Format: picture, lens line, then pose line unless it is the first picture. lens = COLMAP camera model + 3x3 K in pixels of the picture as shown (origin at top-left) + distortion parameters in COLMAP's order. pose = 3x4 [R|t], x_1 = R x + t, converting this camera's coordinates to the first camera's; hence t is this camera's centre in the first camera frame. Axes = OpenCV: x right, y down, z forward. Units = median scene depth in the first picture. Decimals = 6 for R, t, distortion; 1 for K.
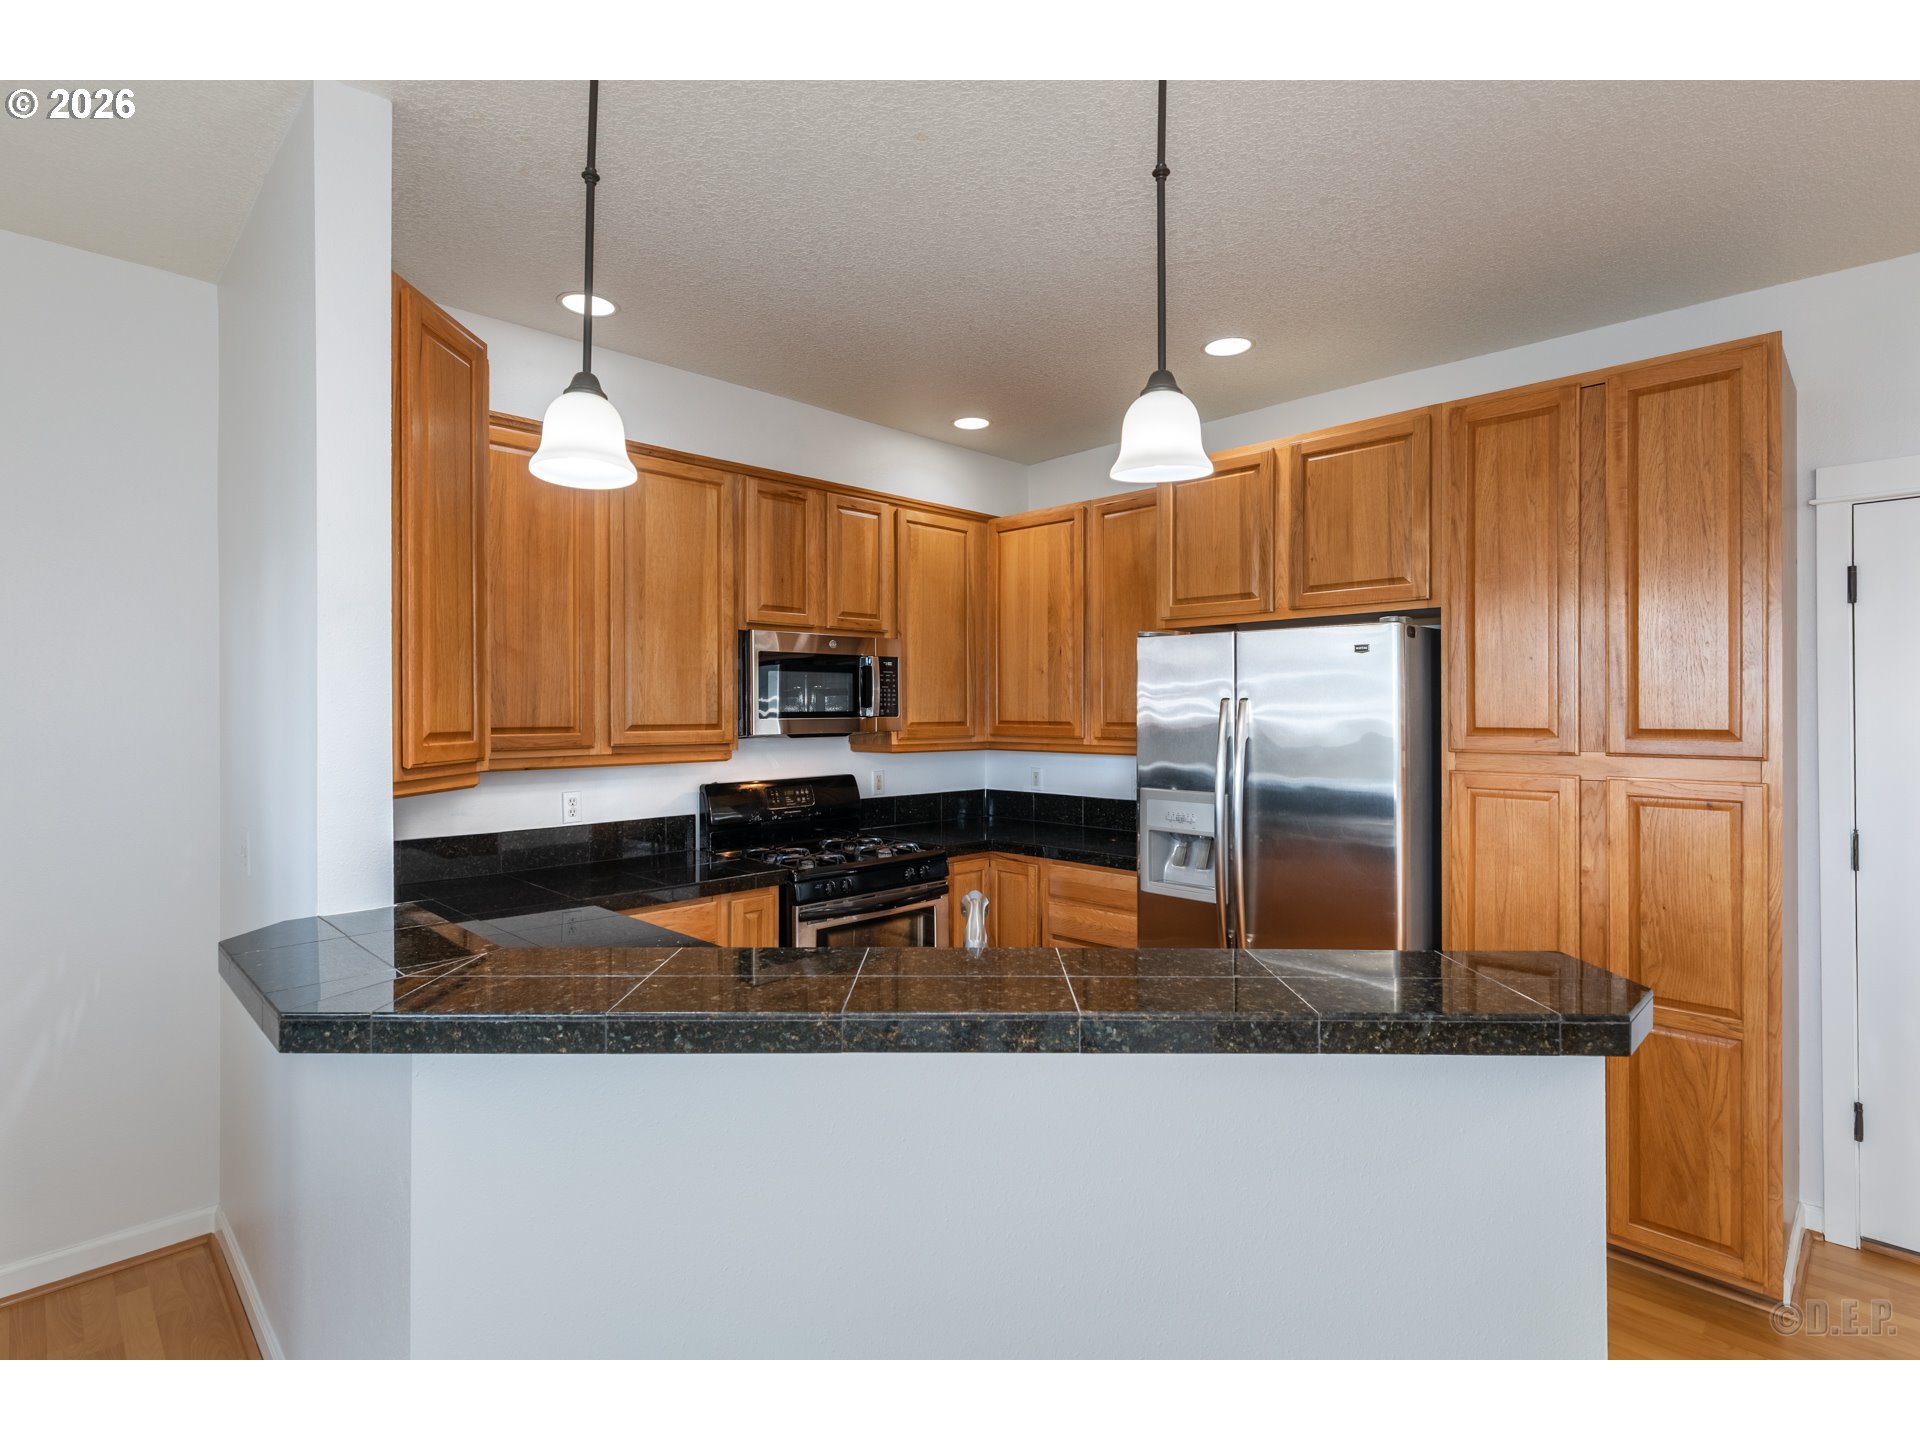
lens RADIAL K [[915.3, 0, 975.6], [0, 915.3, 705.7], [0, 0, 1]] dist [-0.001847, 0.000020]
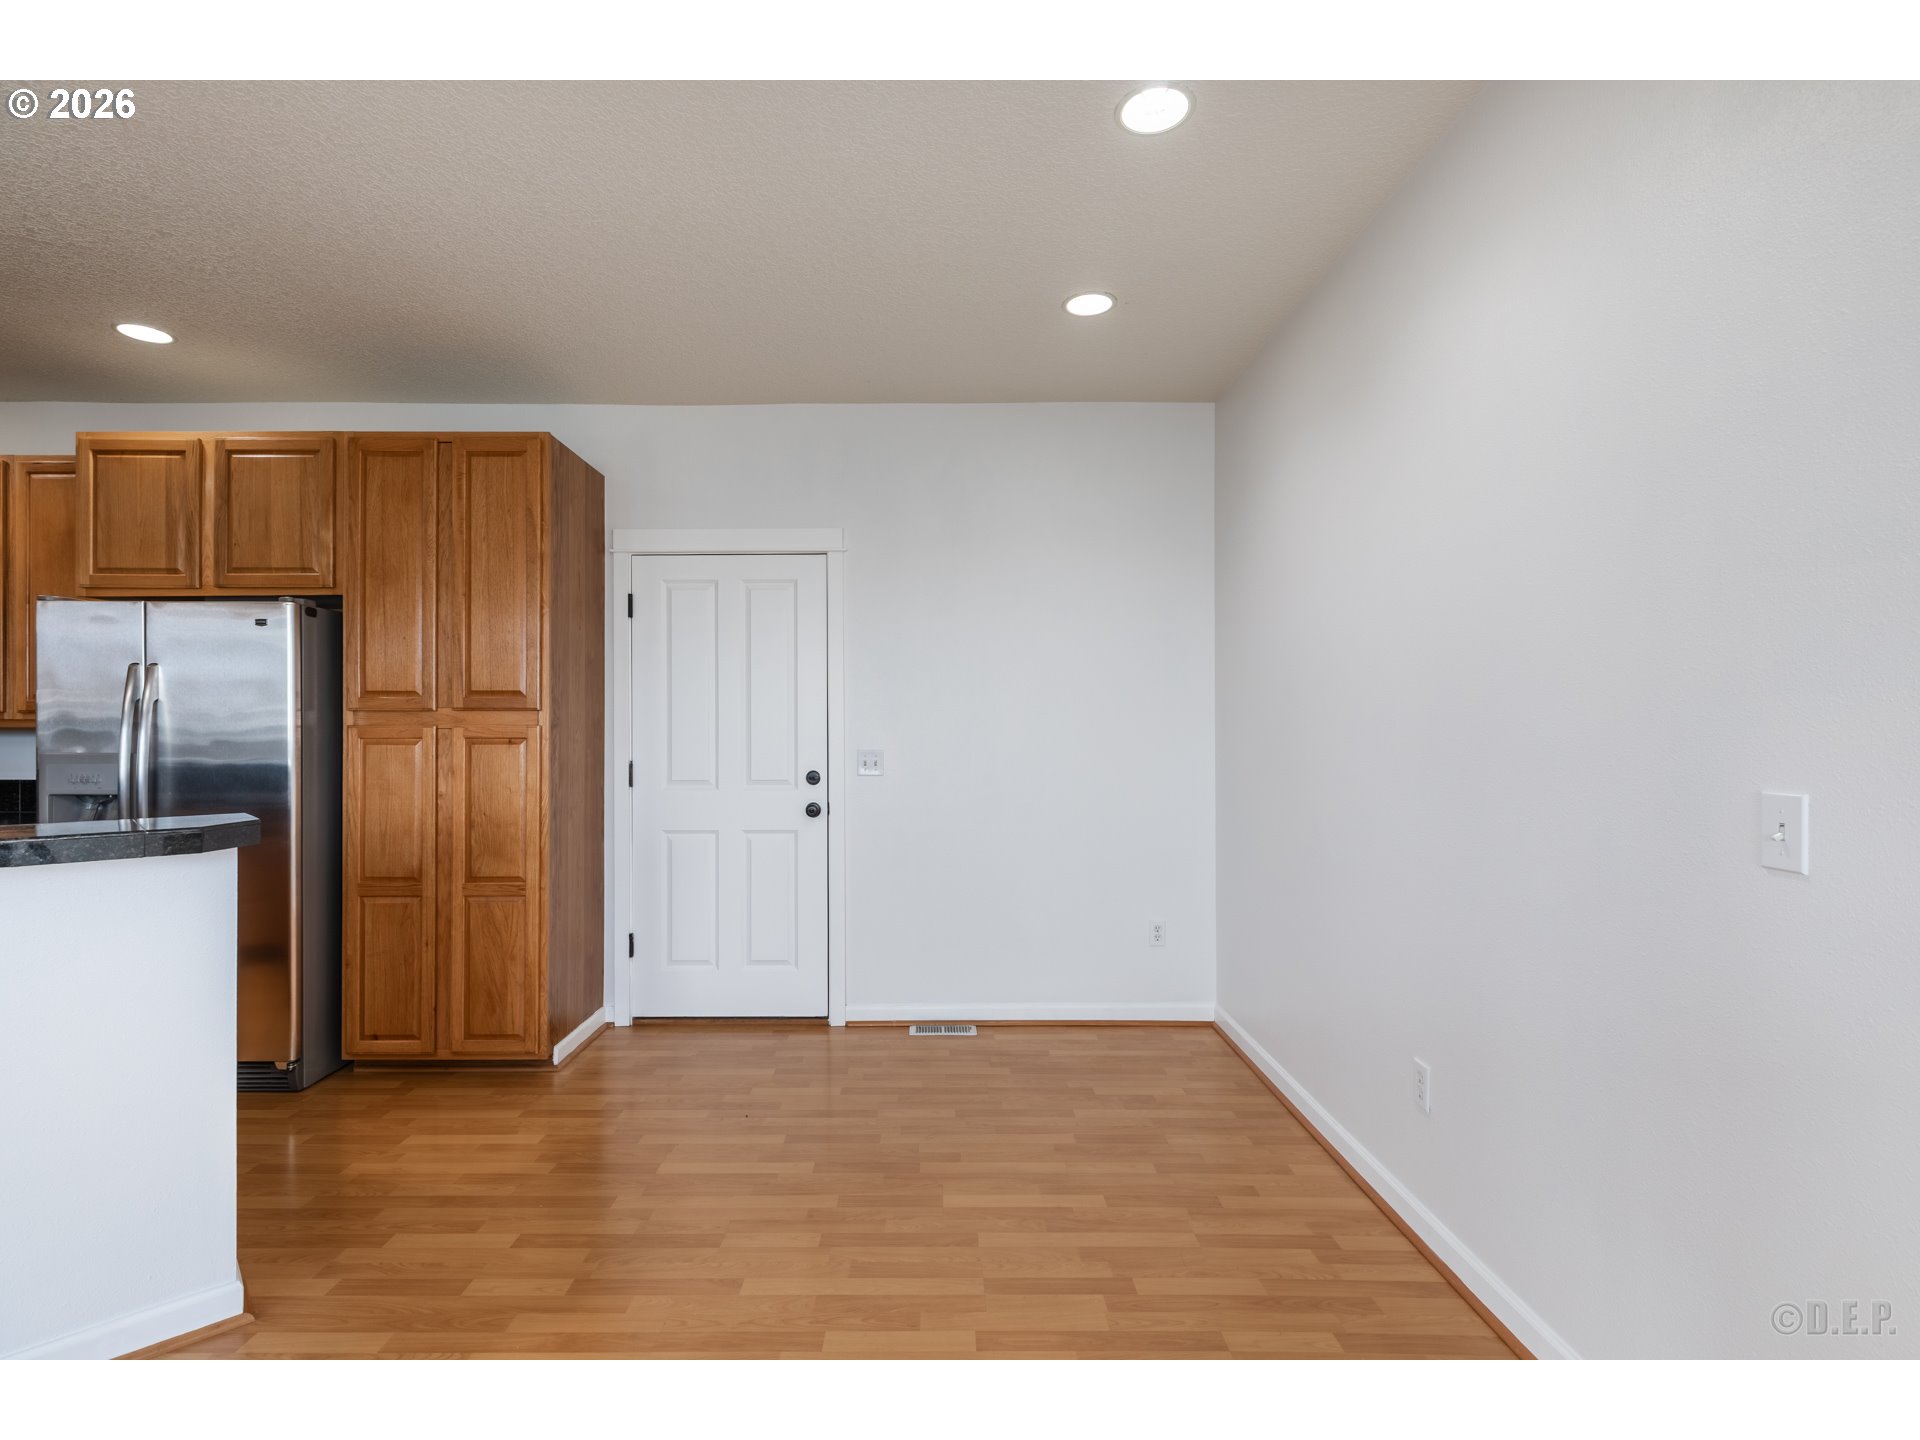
lens RADIAL K [[889.7, 0, 908.4], [0, 889.7, 723.2], [0, 0, 1]] dist [0.000037, -0.000229]
pose [[0.718512, 0.002787, 0.695509, 0.227402], [-0.003247, 0.999995, -0.000652, 0.067372], [-0.695507, -0.001789, 0.718517, -0.418674]]
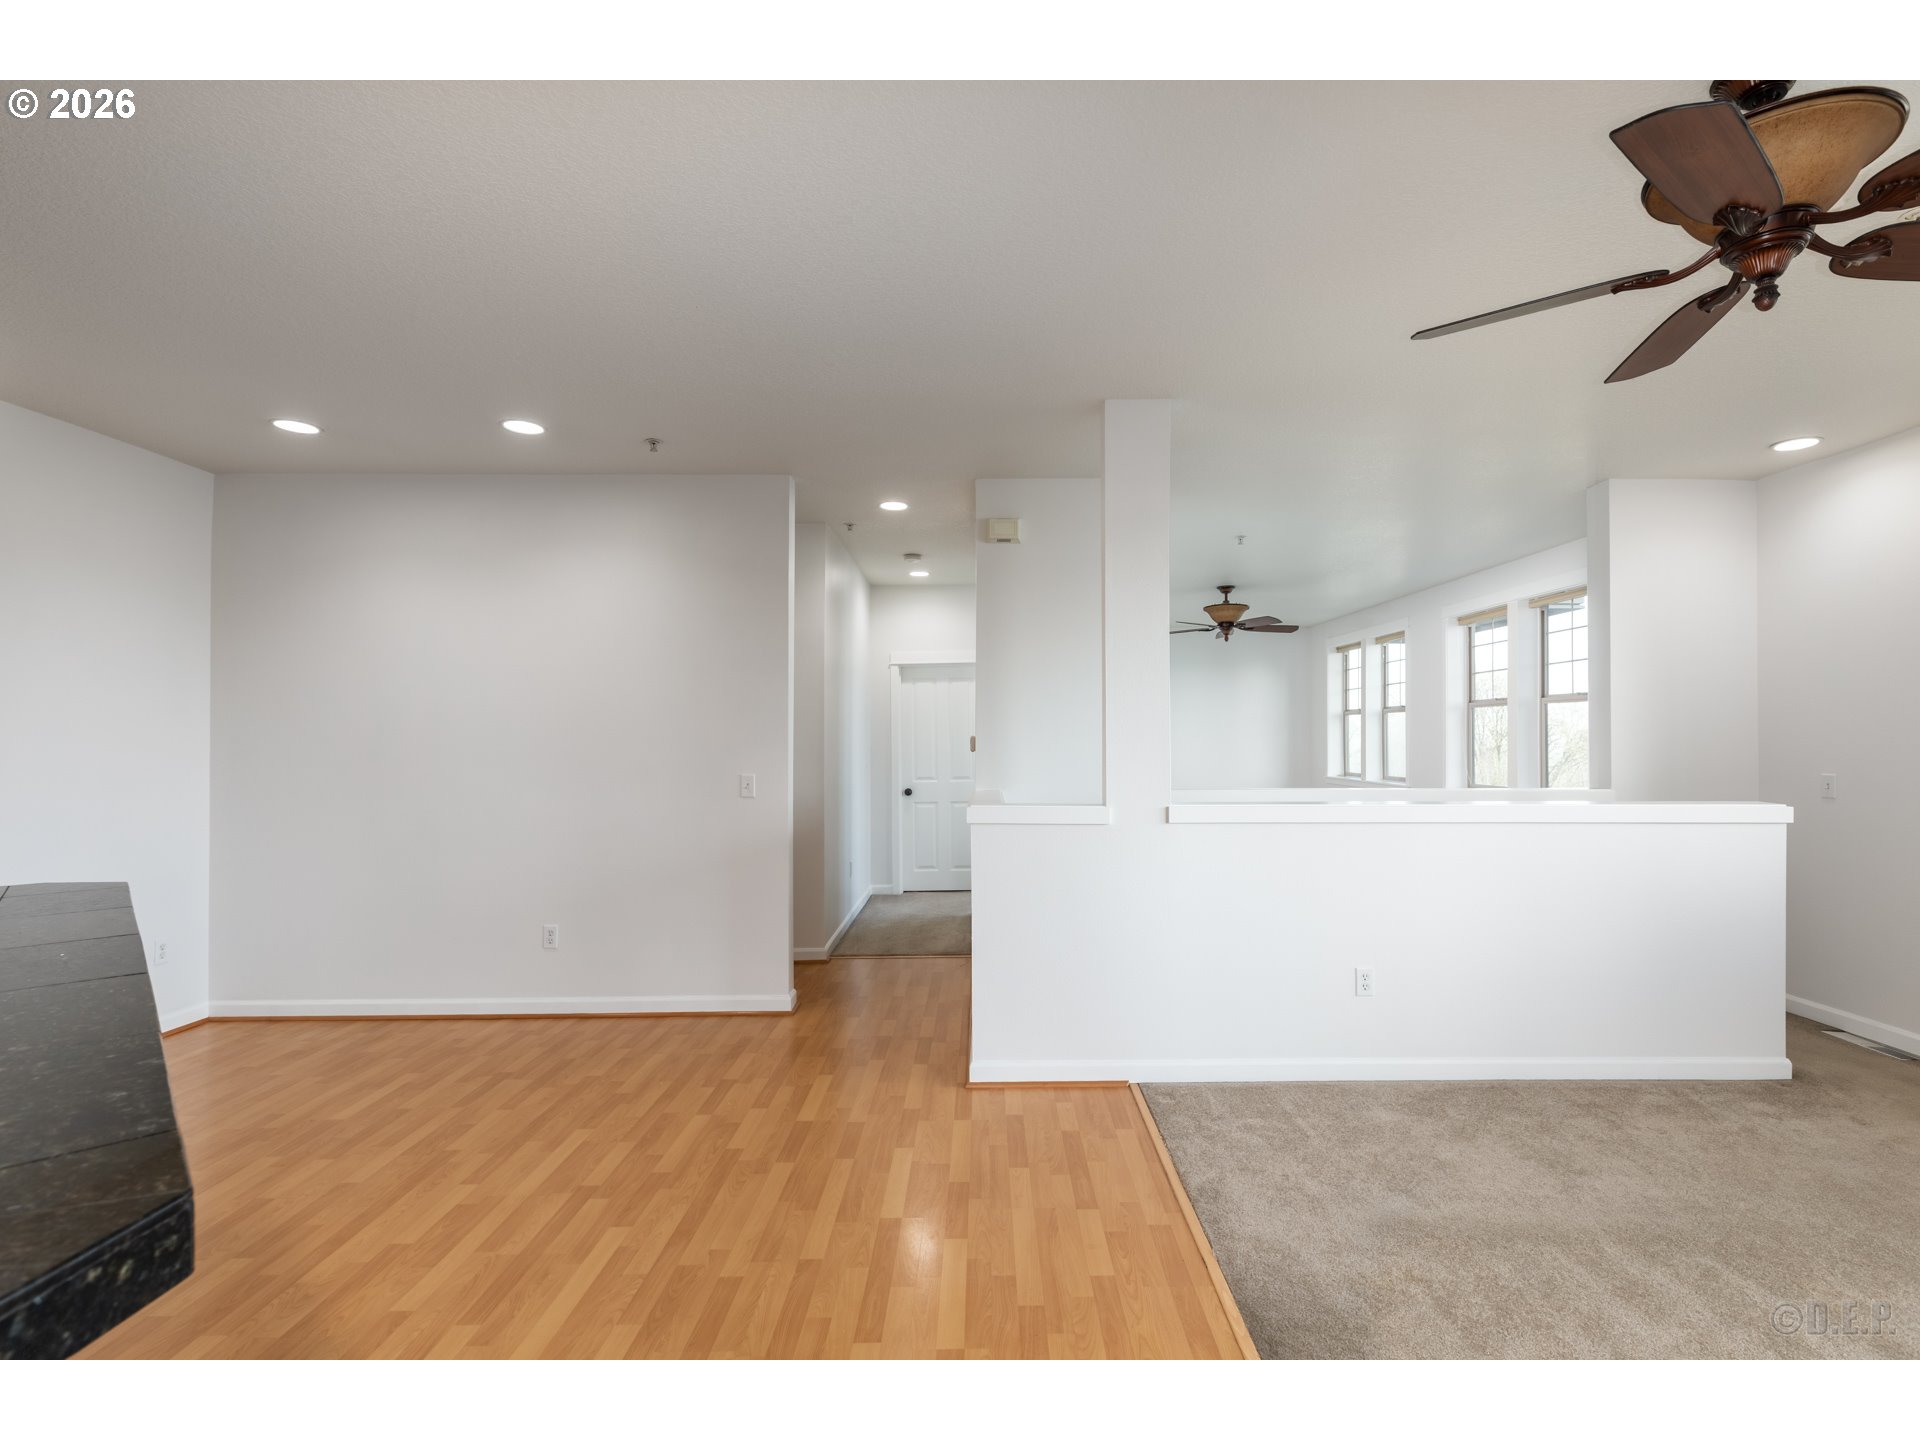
lens RADIAL K [[915.3, 0, 975.6], [0, 915.3, 705.7], [0, 0, 1]] dist [-0.001847, 0.000020]
pose [[-0.716863, 0.028497, 0.696631, -0.617484], [-0.002184, 0.999068, -0.043116, 0.046762], [-0.697210, -0.032430, -0.716133, 0.515371]]
